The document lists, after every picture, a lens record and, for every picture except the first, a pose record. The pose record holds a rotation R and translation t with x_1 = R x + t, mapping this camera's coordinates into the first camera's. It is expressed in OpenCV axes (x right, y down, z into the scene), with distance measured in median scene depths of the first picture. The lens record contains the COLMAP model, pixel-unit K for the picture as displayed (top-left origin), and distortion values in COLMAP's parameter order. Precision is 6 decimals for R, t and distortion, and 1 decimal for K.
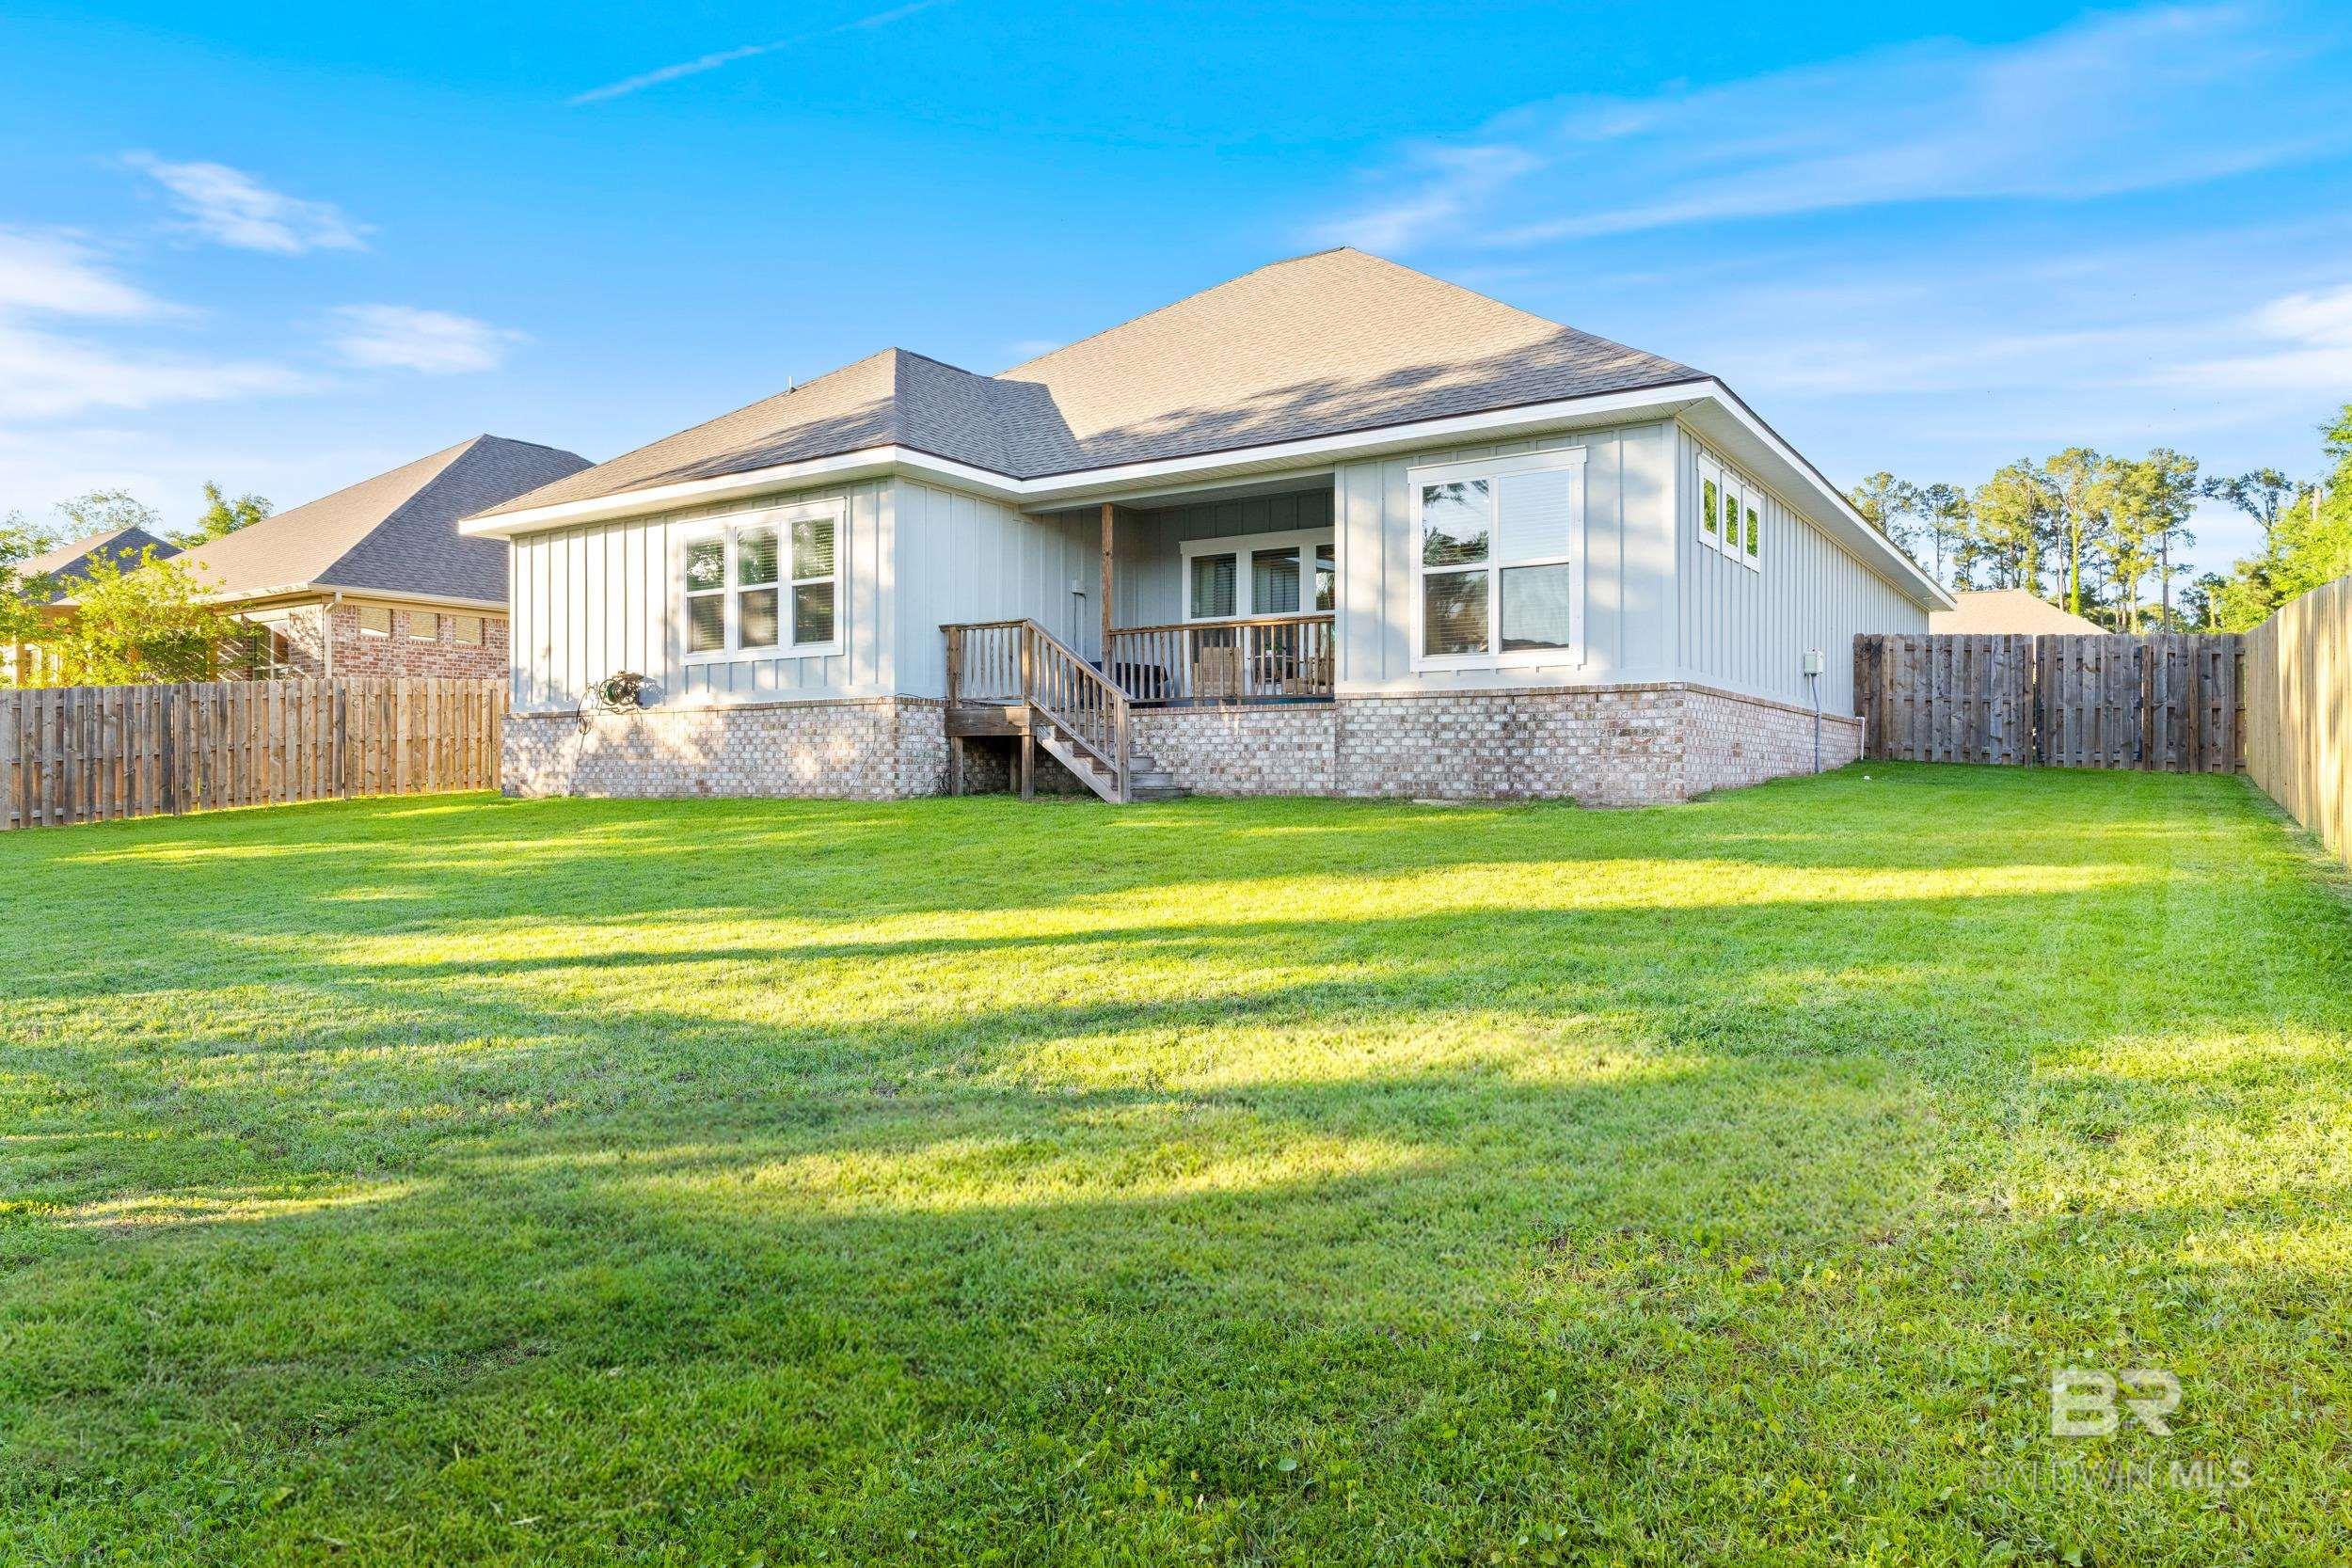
lens RADIAL K [[1471.8, 0, 1176.0], [0, 1471.8, 784.0], [0, 0, 1]] dist [-0.199117, -0.000041]
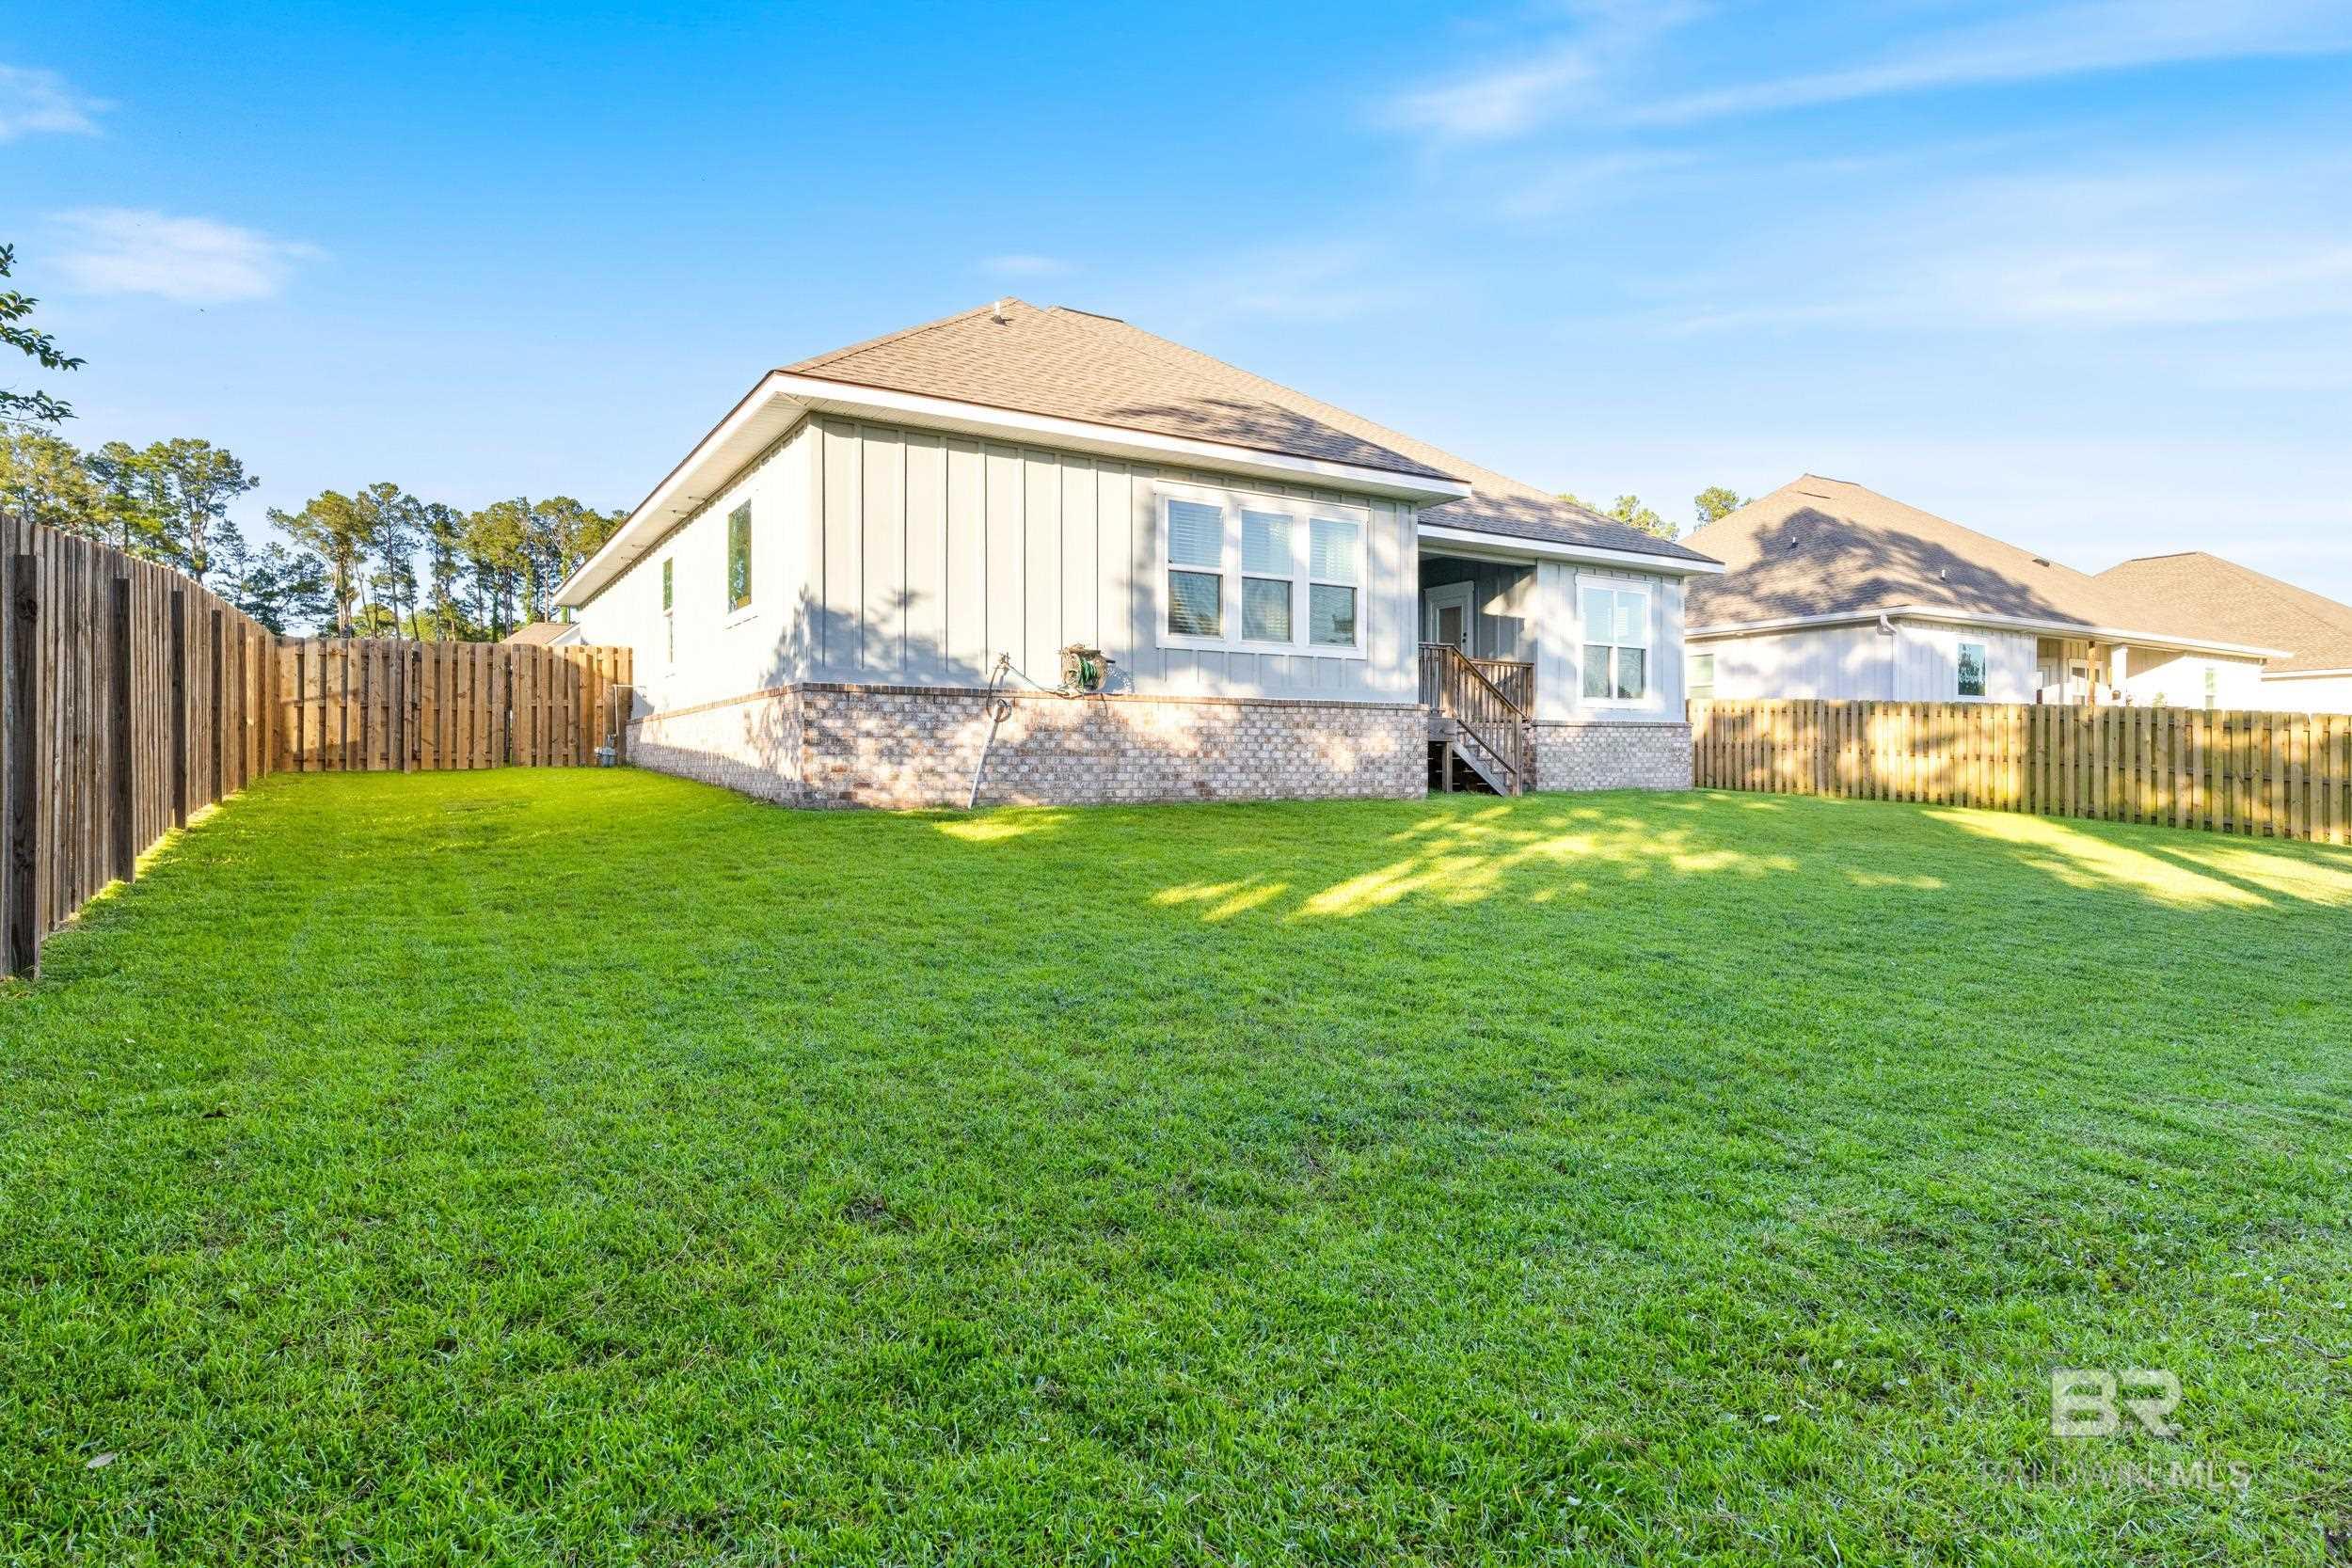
lens RADIAL K [[1243.1, 0, 1176.0], [0, 1243.1, 784.0], [0, 0, 1]] dist [0.000301, 0.000037]
pose [[0.390713, -0.008165, 0.920476, -1.038773], [0.006071, 0.999962, 0.006293, -0.006064], [-0.920492, 0.003129, 0.390748, 0.731692]]
